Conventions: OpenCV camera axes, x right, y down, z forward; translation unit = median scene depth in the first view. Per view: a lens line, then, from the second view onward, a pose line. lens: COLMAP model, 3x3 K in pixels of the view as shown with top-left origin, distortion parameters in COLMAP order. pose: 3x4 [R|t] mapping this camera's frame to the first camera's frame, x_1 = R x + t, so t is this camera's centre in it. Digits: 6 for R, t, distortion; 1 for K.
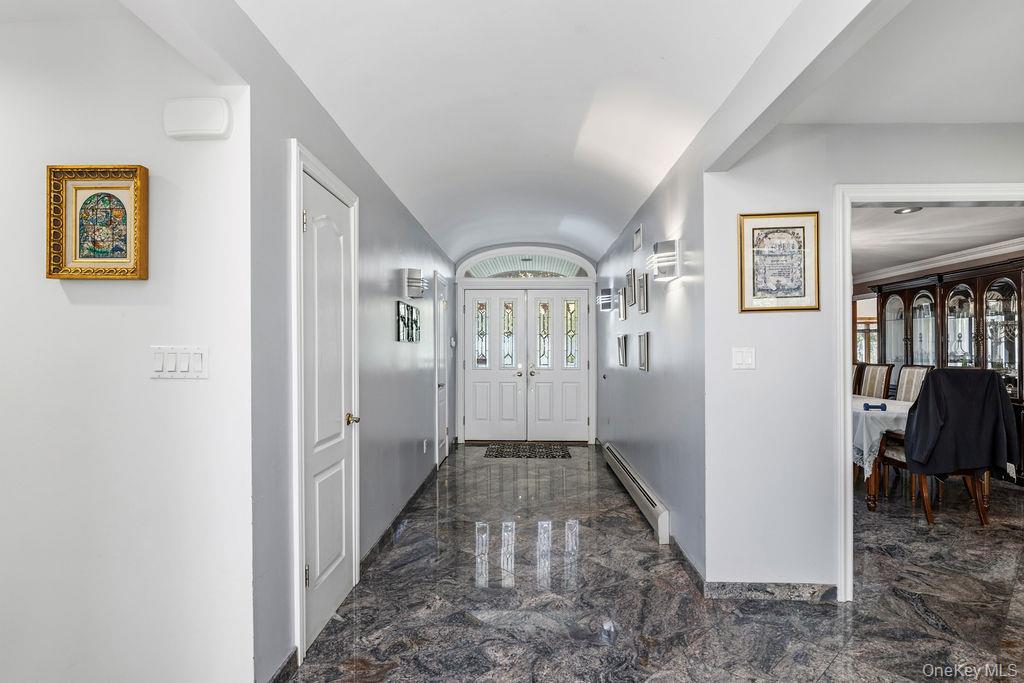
lens RADIAL K [[416.9, 0, 514.1], [0, 416.9, 346.7], [0, 0, 1]] dist [-0.001234, 0.000179]
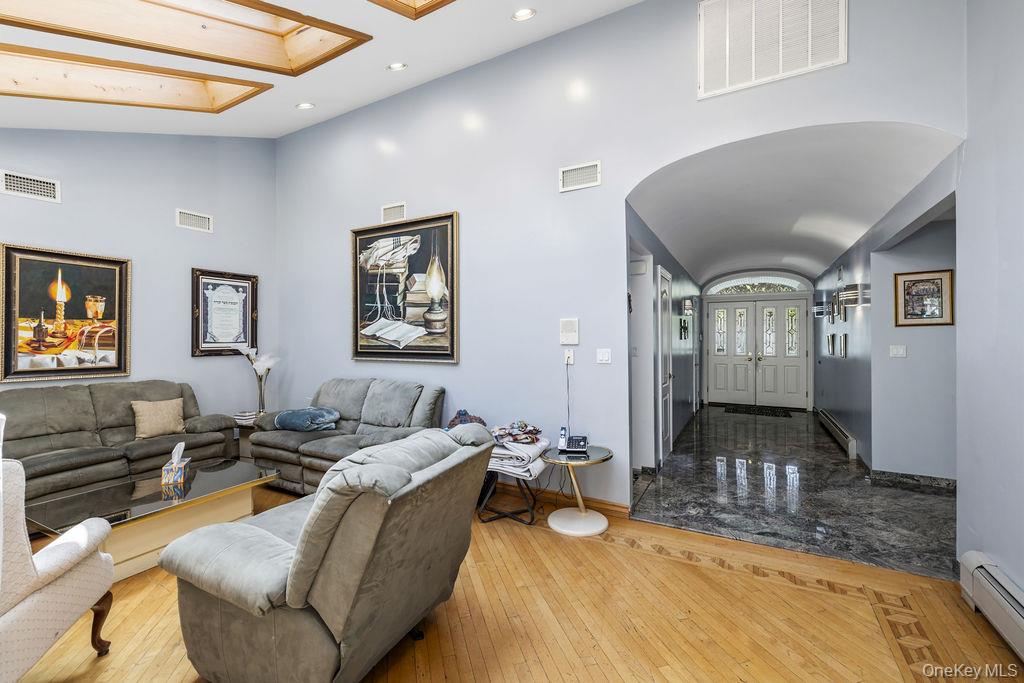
lens RADIAL K [[416.9, 0, 513.1], [0, 416.9, 338.0], [0, 0, 1]] dist [-0.001234, 0.000179]
pose [[0.890304, -0.000054, -0.455366, -0.071690], [0.005408, 0.999931, 0.010454, -0.033740], [0.455334, -0.011770, 0.890243, -0.801328]]
